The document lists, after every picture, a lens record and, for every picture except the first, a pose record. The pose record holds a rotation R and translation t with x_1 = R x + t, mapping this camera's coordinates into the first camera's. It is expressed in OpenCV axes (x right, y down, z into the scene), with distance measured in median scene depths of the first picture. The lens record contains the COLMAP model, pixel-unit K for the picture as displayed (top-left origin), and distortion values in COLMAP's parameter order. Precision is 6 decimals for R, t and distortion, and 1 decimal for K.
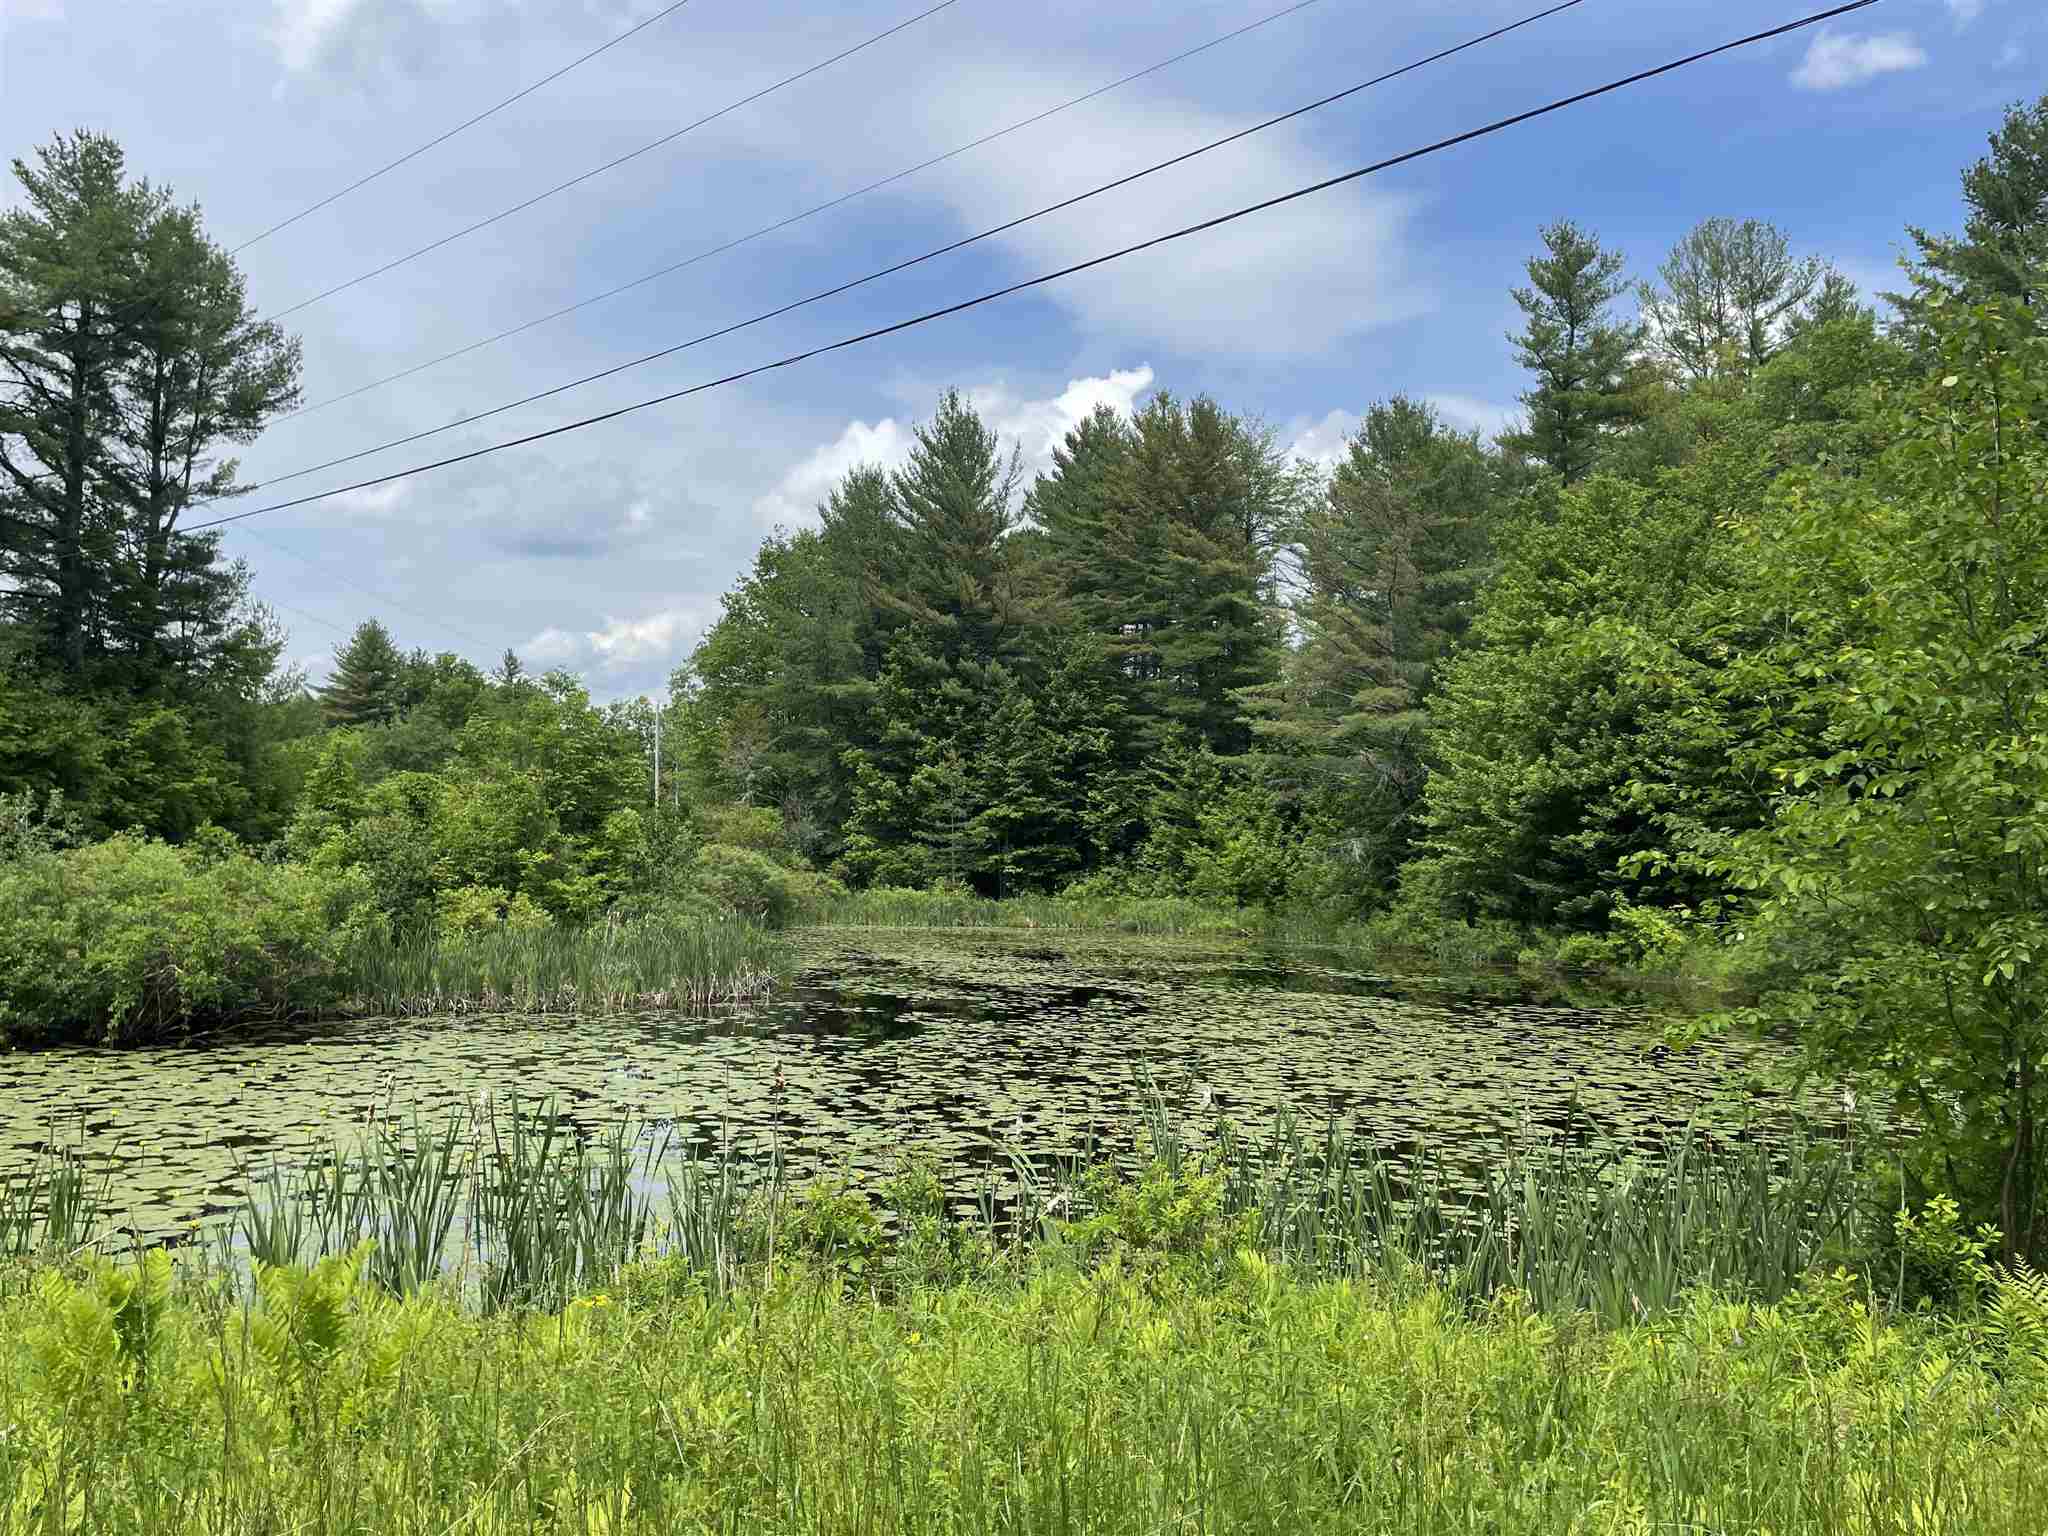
lens RADIAL K [[1545.9, 0, 1024.1], [0, 1545.9, 804.8], [0, 0, 1]] dist [-0.003781, -0.049688]
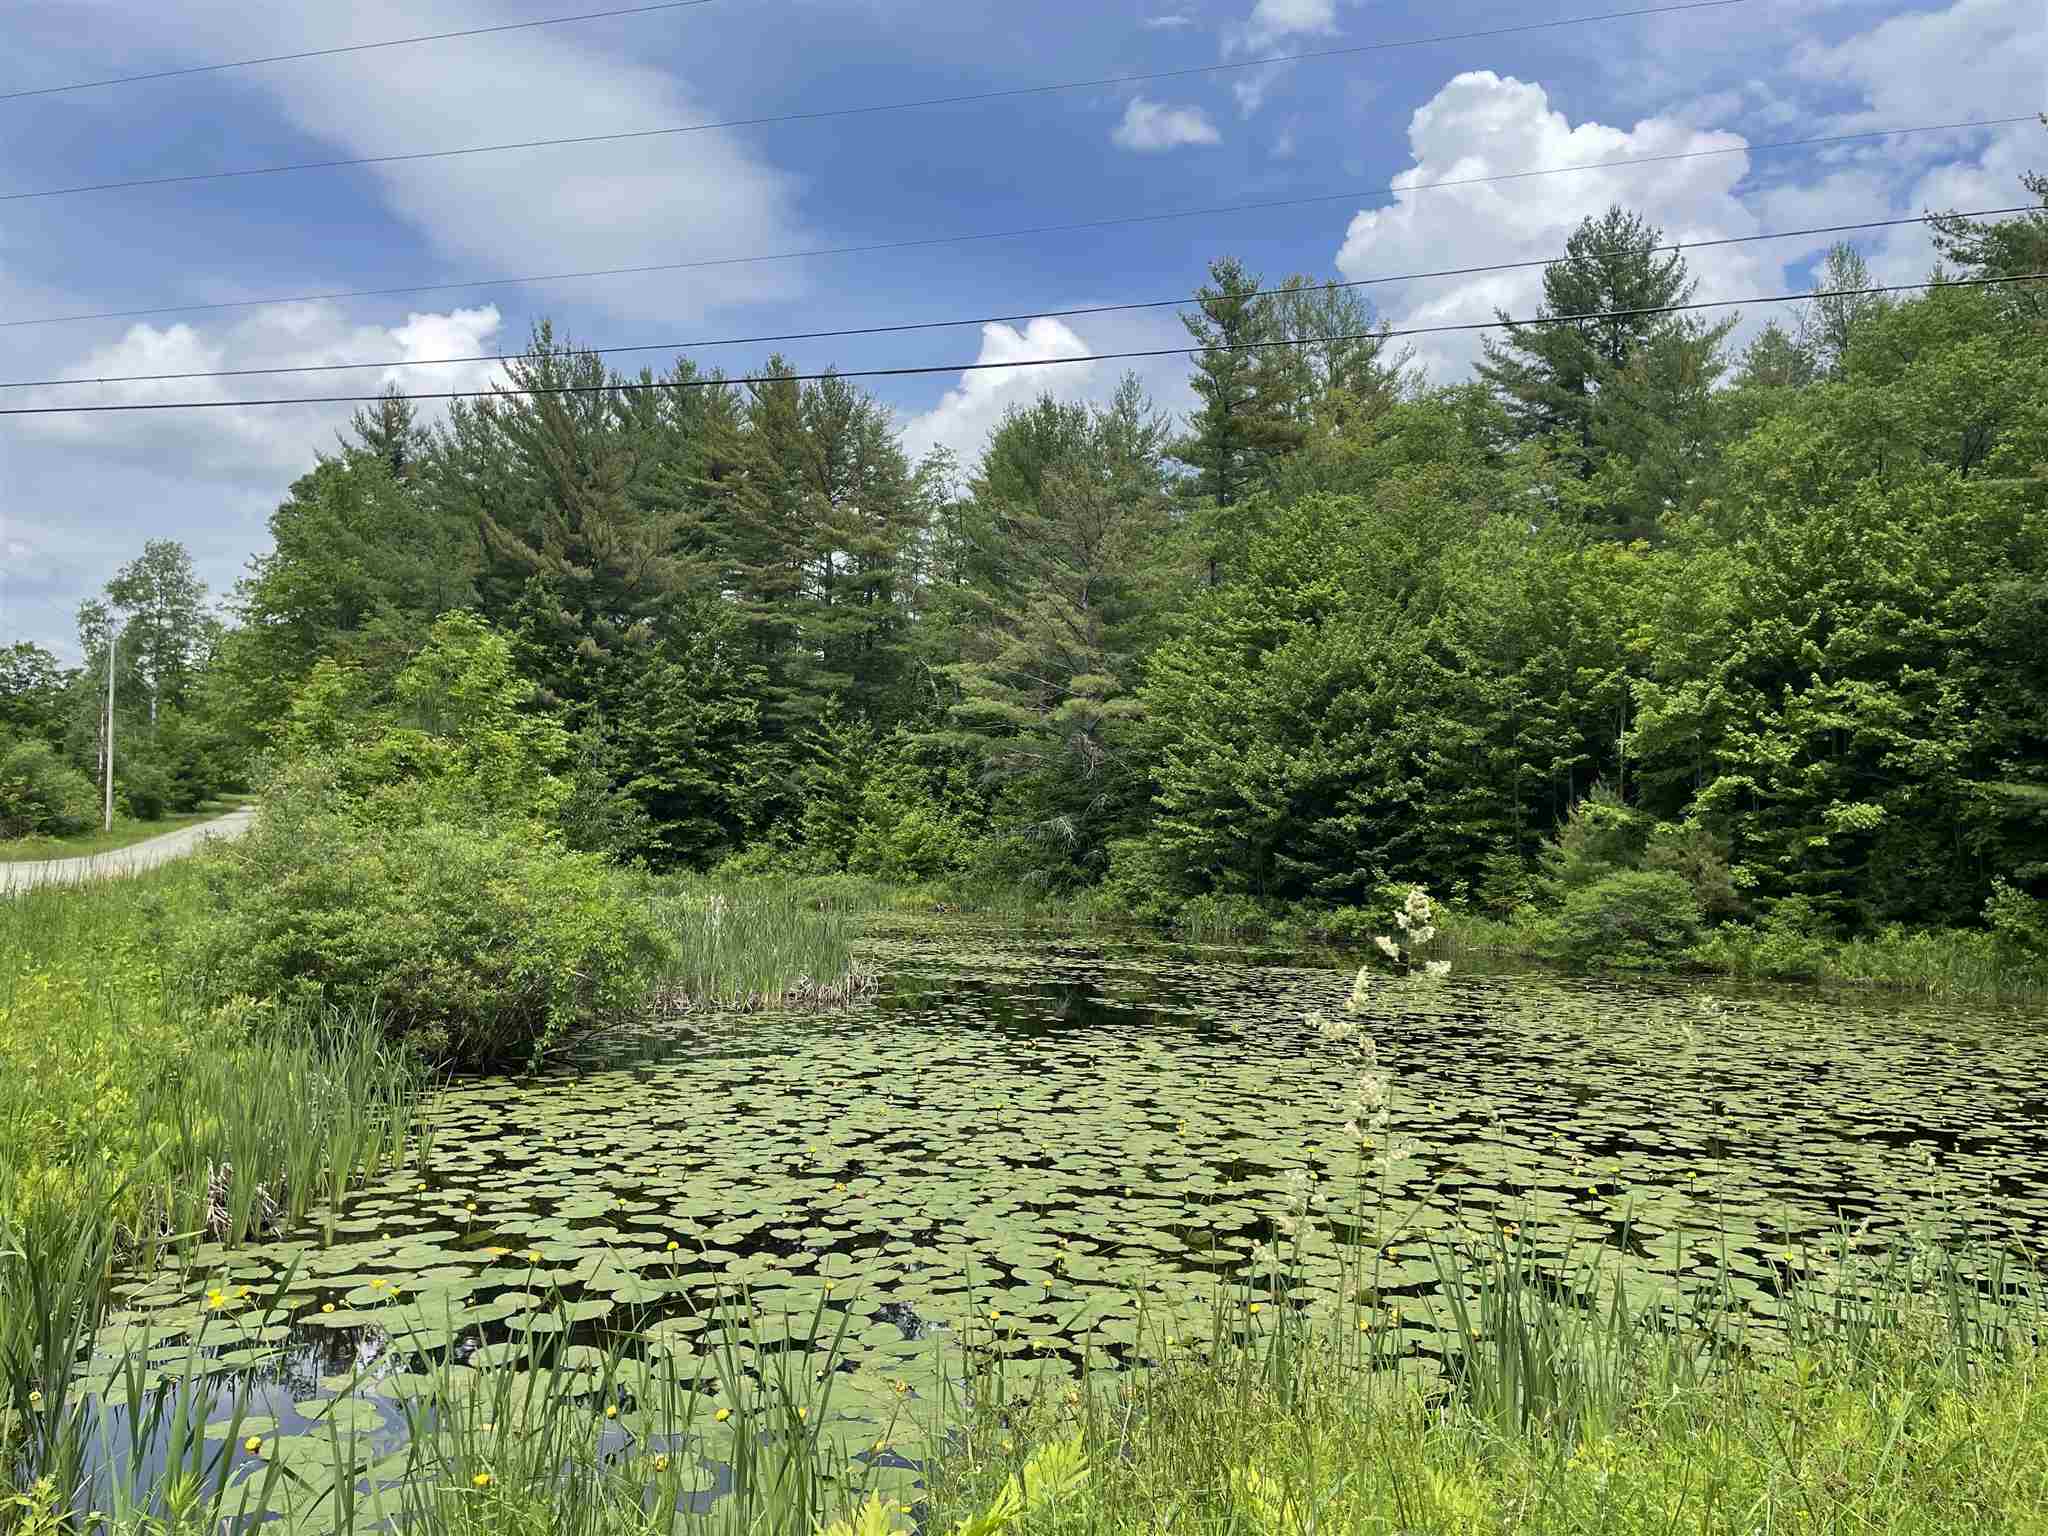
lens RADIAL K [[1558.1, 0, 1024.0], [0, 1558.1, 768.0], [0, 0, 1]] dist [0.001381, -0.053748]
pose [[0.902083, 0.027707, 0.430673, -0.216664], [-0.024705, 0.999616, -0.012563, 0.001856], [-0.430856, 0.000693, 0.902420, 0.051308]]
